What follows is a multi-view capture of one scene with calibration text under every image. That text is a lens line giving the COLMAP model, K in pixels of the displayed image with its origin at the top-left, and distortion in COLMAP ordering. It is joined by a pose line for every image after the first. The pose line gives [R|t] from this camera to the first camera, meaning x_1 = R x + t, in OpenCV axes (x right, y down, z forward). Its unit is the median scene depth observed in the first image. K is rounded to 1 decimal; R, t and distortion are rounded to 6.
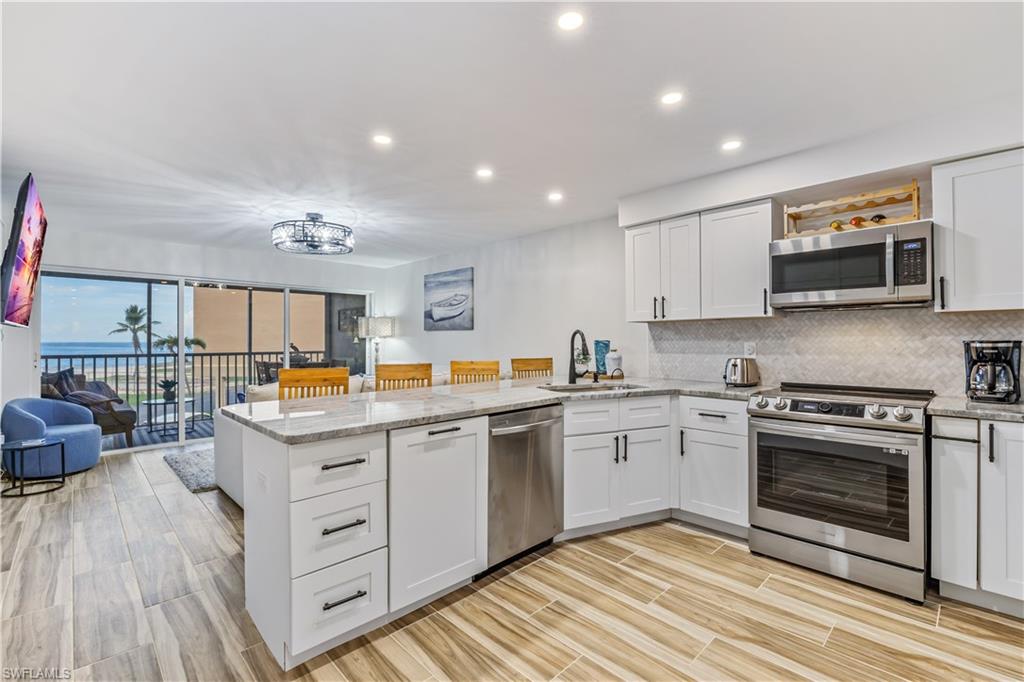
lens RADIAL K [[456.6, 0, 515.9], [0, 456.6, 336.0], [0, 0, 1]] dist [-0.013158, 0.000716]
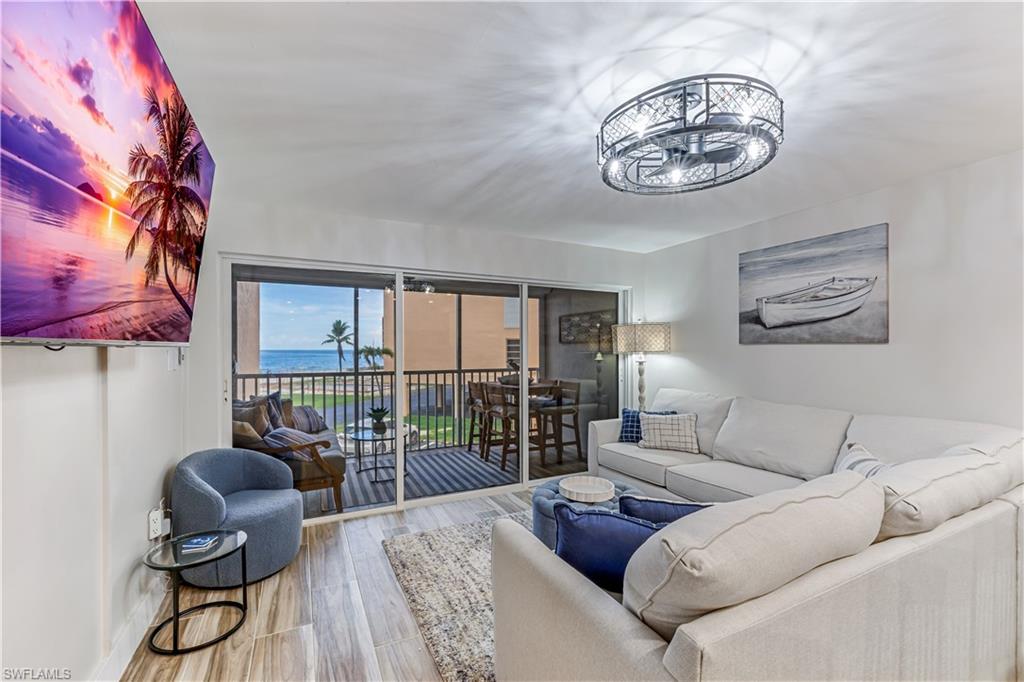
lens RADIAL K [[431.4, 0, 515.9], [0, 431.4, 346.2], [0, 0, 1]] dist [0.000287, -0.000101]
pose [[0.952090, -0.002103, -0.305810, -0.341315], [0.003987, 0.999977, 0.005537, -0.014399], [0.305791, -0.006491, 0.952077, 0.396192]]
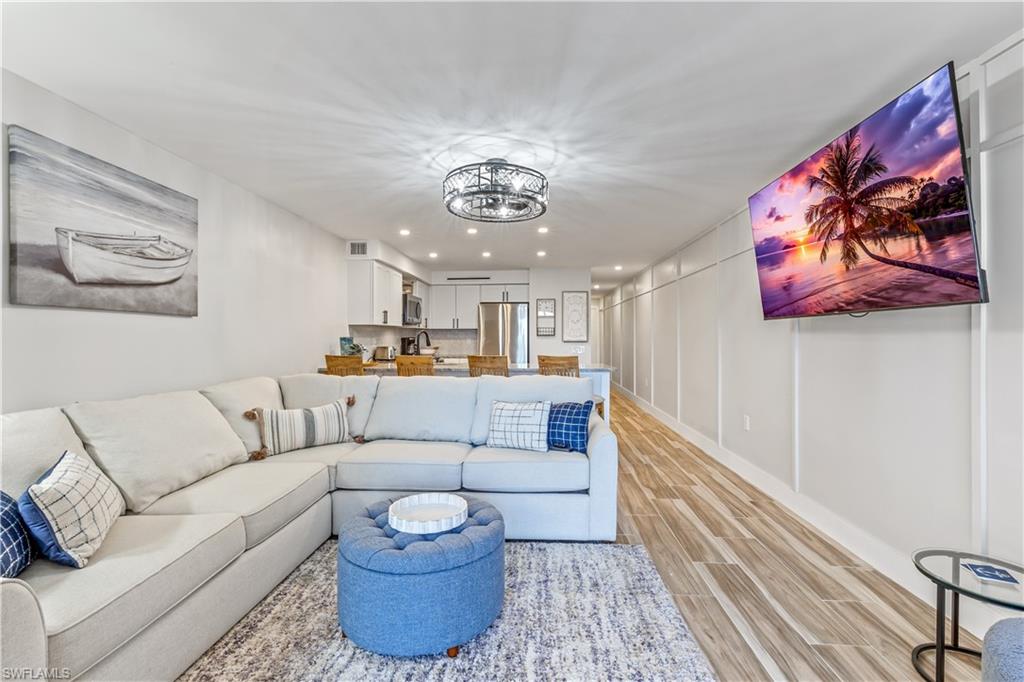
lens RADIAL K [[428.2, 0, 522.7], [0, 428.2, 338.6], [0, 0, 1]] dist [-0.003243, -0.000546]
pose [[-0.682084, 0.005220, 0.731255, -0.705488], [0.002266, 0.999985, -0.005025, 0.014180], [-0.731271, -0.001770, -0.682085, 1.045029]]
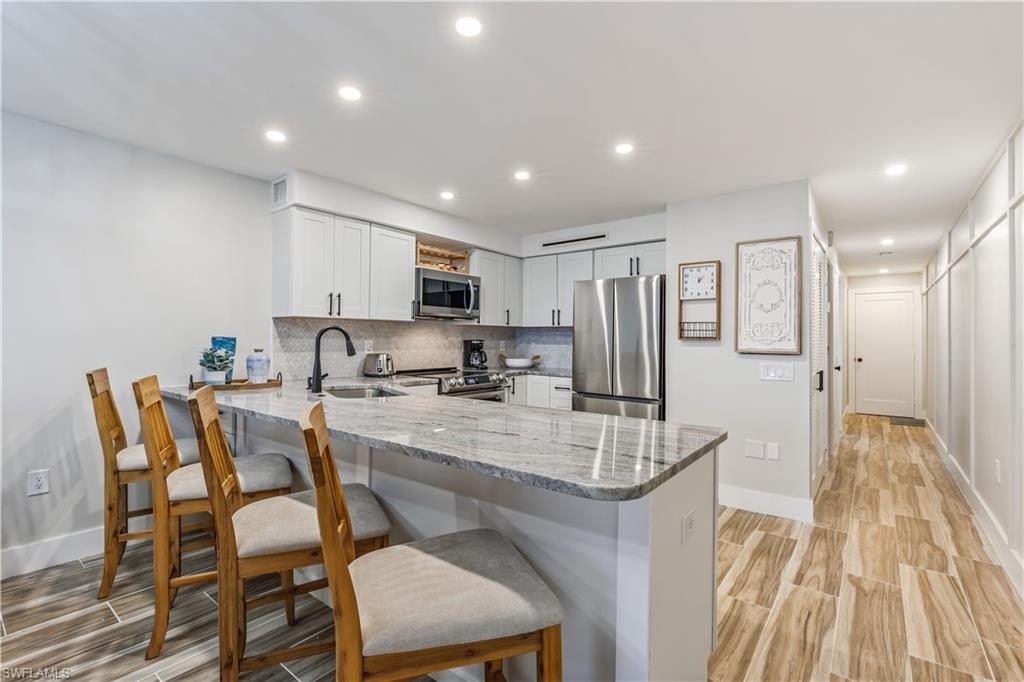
lens RADIAL K [[456.6, 0, 515.9], [0, 456.6, 336.0], [0, 0, 1]] dist [-0.013158, 0.000716]
pose [[-0.125696, 0.013637, 0.991975, -0.430838], [-0.014959, 0.999766, -0.015640, 0.008995], [-0.991956, -0.016805, -0.125462, 0.461177]]
